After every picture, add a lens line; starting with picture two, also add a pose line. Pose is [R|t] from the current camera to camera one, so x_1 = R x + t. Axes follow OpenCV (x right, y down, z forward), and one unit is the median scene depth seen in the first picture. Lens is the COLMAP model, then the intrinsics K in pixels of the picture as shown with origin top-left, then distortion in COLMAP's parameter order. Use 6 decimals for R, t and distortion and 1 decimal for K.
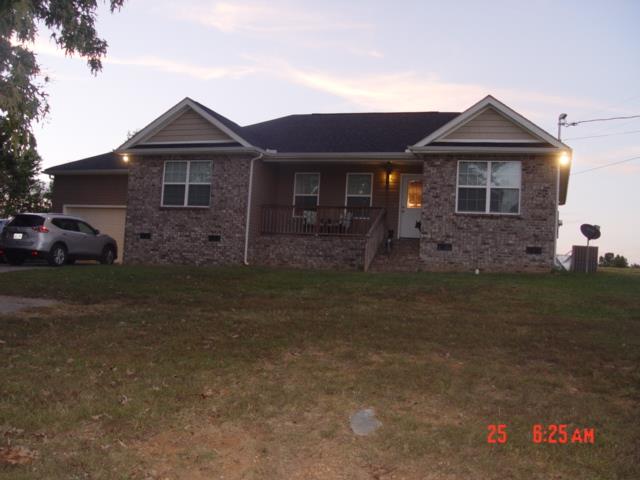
lens RADIAL K [[743.2, 0, 322.2], [0, 743.2, 238.2], [0, 0, 1]] dist [-0.132457, 0.000000]
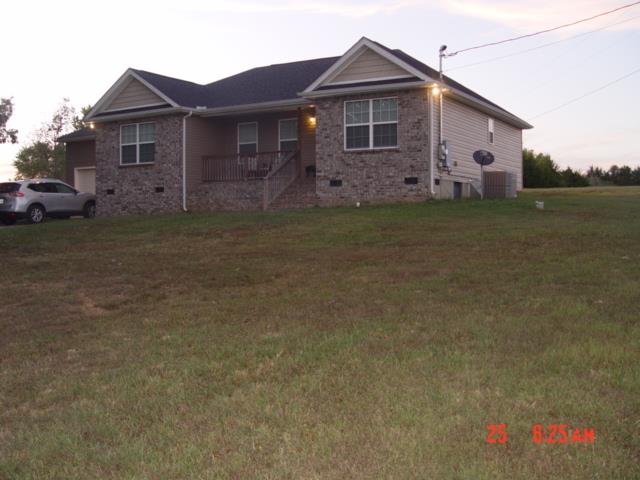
lens RADIAL K [[743.2, 0, 317.7], [0, 743.2, 240.4], [0, 0, 1]] dist [-0.132457, 0.000000]
pose [[0.974182, -0.057509, -0.218317, 0.340146], [0.076494, 0.993894, 0.079521, 0.006208], [0.212411, -0.094168, 0.972632, -0.062594]]
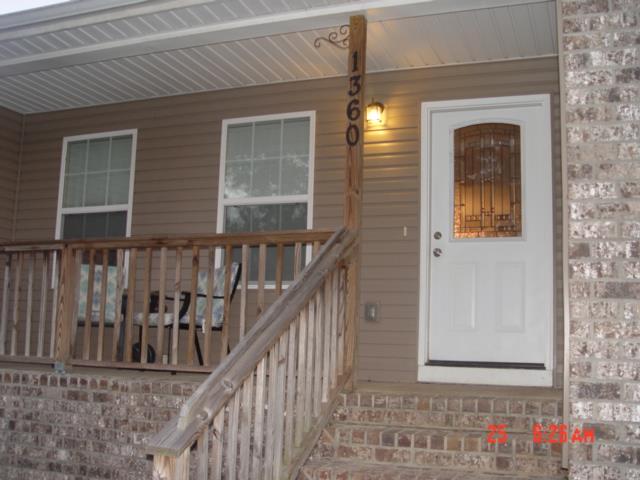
lens RADIAL K [[711.5, 0, 320.0], [0, 711.5, 240.5], [0, 0, 1]] dist [-0.128619, 0.000000]
pose [[0.998846, -0.034245, -0.033670, 0.081638], [0.031257, 0.995841, -0.085581, -0.022283], [0.036461, 0.084430, 0.995762, 0.804010]]
